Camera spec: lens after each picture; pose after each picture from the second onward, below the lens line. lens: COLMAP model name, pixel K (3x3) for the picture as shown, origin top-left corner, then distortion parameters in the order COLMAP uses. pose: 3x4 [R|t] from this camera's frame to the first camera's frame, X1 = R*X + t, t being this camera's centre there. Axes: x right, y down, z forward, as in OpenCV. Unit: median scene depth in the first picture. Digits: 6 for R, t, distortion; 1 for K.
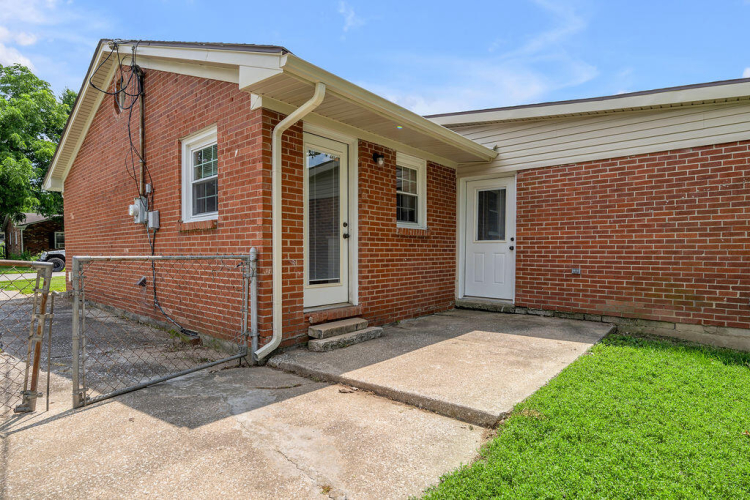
lens RADIAL K [[389.8, 0, 374.7], [0, 389.8, 262.1], [0, 0, 1]] dist [-0.002354, -0.000297]
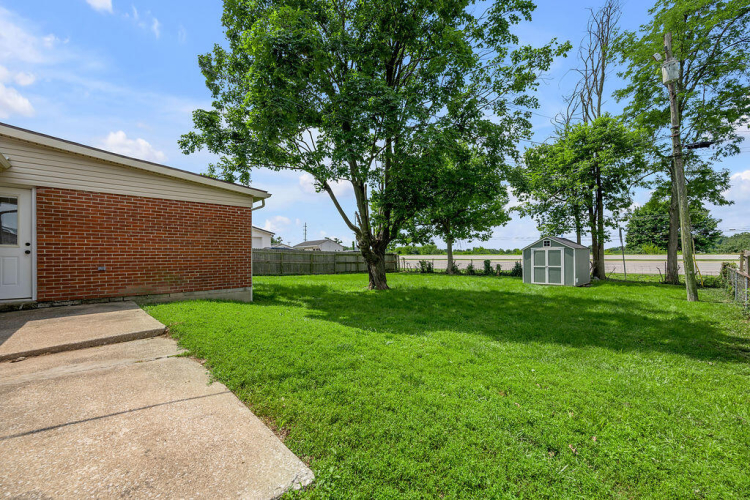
lens RADIAL K [[315.7, 0, 379.2], [0, 315.7, 252.3], [0, 0, 1]] dist [-0.001729, -0.000132]
pose [[0.130312, 0.014905, 0.991361, -0.465793], [0.036849, 0.999123, -0.019865, 0.022855], [-0.990788, 0.039120, 0.129648, -0.145166]]
